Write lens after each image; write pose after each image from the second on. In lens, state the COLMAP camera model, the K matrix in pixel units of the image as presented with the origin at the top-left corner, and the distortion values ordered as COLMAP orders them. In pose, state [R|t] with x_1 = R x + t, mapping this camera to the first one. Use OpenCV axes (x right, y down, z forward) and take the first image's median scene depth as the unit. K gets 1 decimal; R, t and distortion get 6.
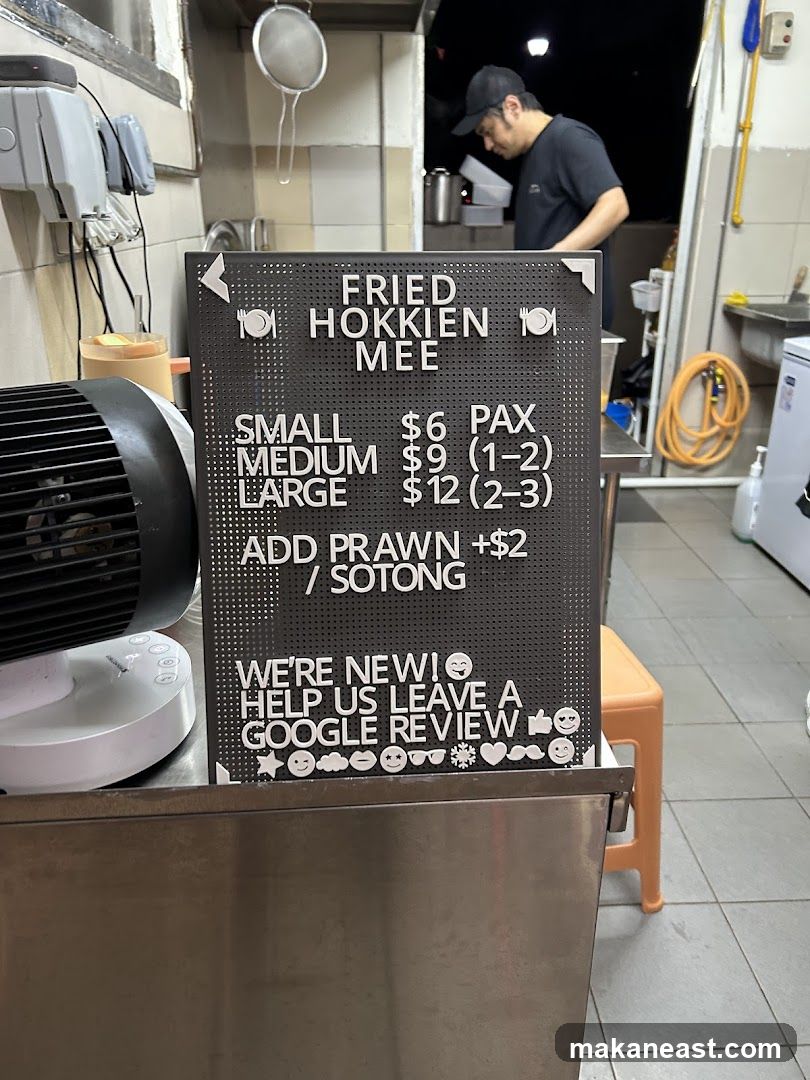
lens RADIAL K [[850.3, 0, 408.4], [0, 850.3, 554.5], [0, 0, 1]] dist [0.062529, -0.073674]
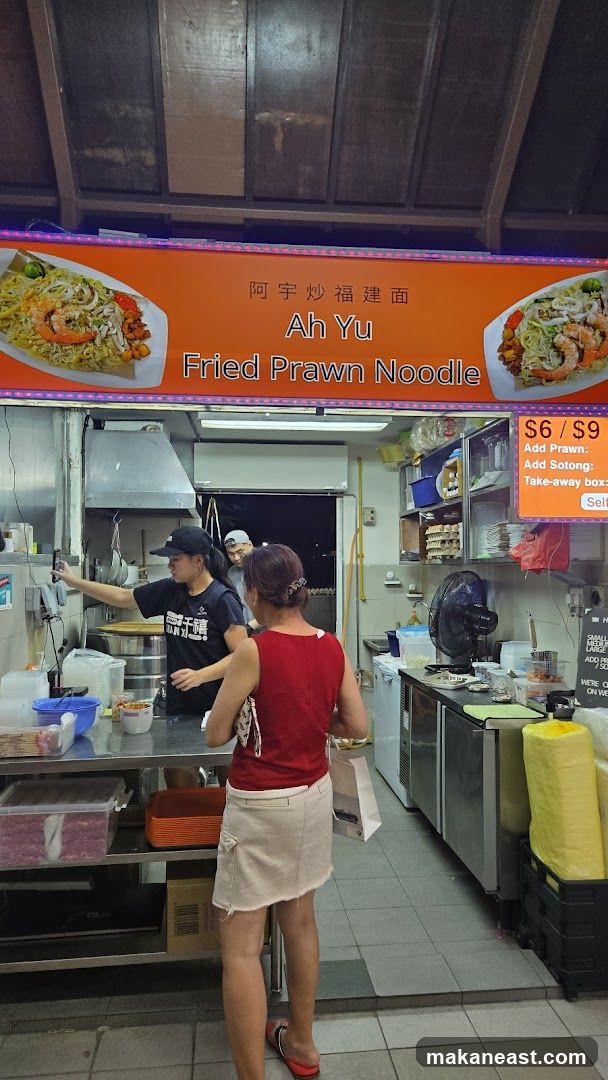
lens RADIAL K [[724.6, 0, 304.0], [0, 724.6, 540.0], [0, 0, 1]] dist [0.078077, -0.063376]
pose [[0.997875, 0.000642, 0.065149, 0.856021], [0.026143, 0.911973, -0.409416, 1.010627], [-0.059677, 0.410249, 0.910019, -3.375045]]
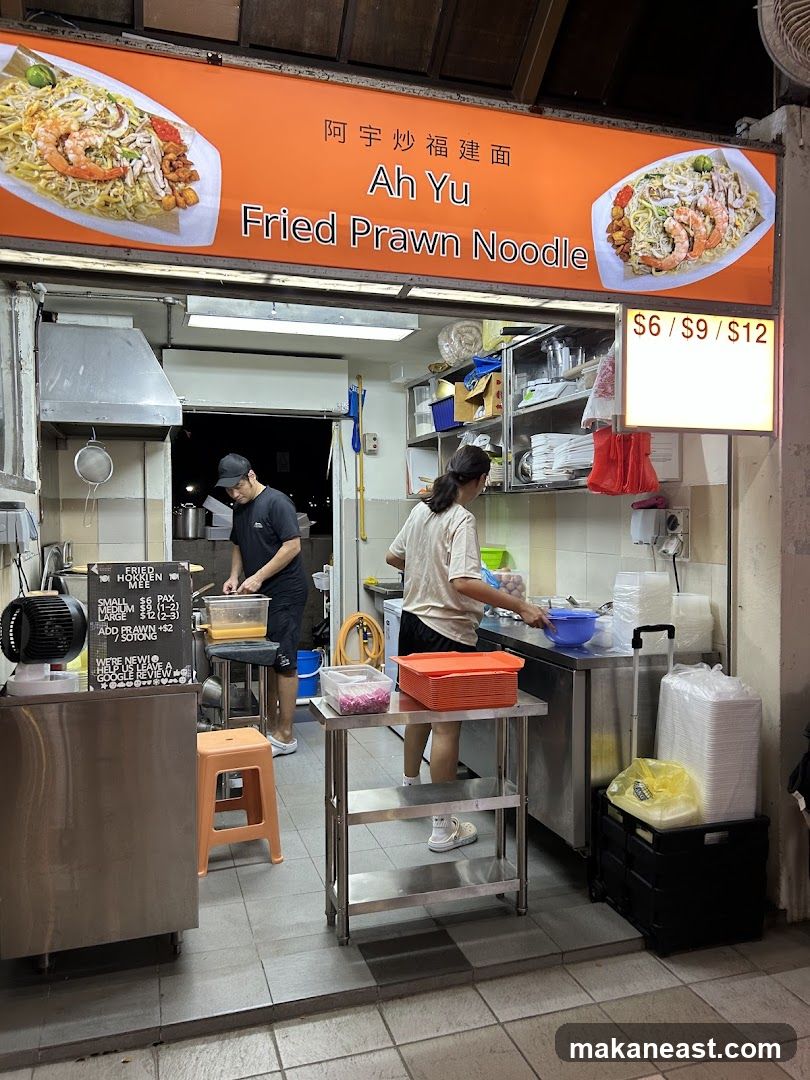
lens RADIAL K [[810.0, 0, 403.1], [0, 810.0, 529.6], [0, 0, 1]] dist [0.049203, -0.054799]
pose [[0.963801, -0.011026, 0.266394, 0.168446], [0.106175, 0.932376, -0.345547, 0.999878], [-0.244569, 0.361323, 0.899795, -2.921527]]
